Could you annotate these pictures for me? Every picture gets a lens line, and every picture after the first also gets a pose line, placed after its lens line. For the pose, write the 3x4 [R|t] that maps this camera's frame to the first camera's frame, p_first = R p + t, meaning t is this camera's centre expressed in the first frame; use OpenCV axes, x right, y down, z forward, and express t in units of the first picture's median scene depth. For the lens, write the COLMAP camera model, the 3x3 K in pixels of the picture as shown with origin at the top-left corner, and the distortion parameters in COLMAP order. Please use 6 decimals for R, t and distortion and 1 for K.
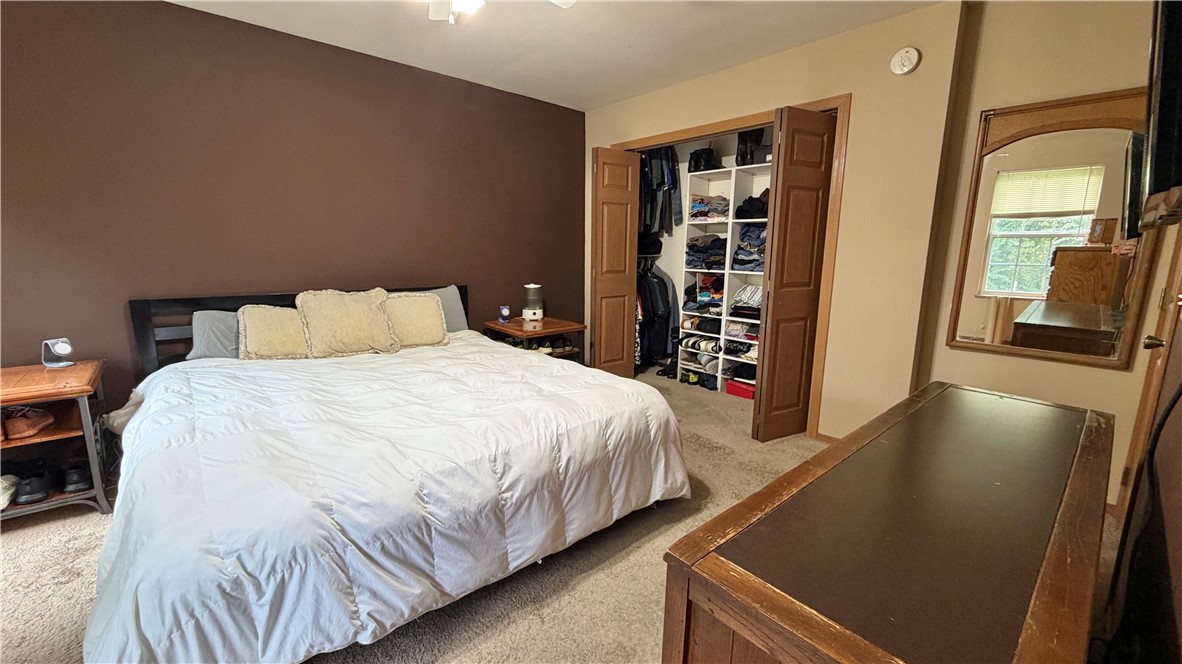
lens RADIAL K [[467.9, 0, 591.0], [0, 467.9, 332.0], [0, 0, 1]] dist [-0.012615, -0.000094]
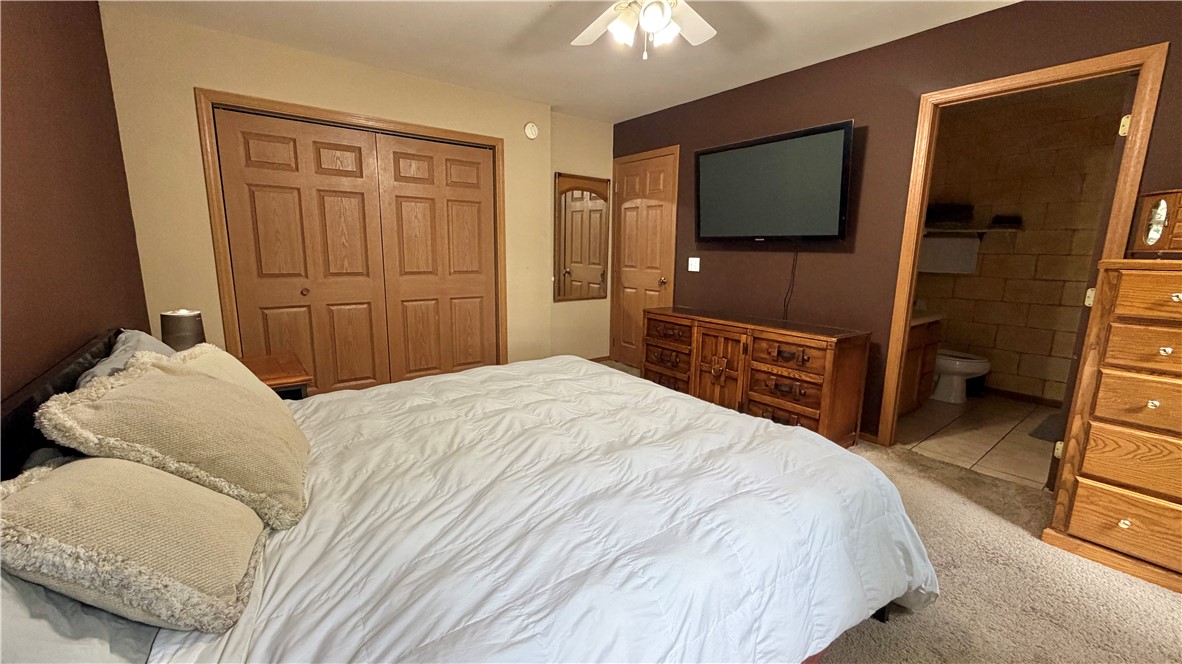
lens RADIAL K [[467.9, 0, 591.0], [0, 467.9, 332.0], [0, 0, 1]] dist [-0.012615, -0.000094]
pose [[0.070455, -0.187475, 0.979739, -1.016763], [0.162561, 0.971208, 0.174153, -0.147284], [-0.984180, 0.146997, 0.098903, 0.719326]]
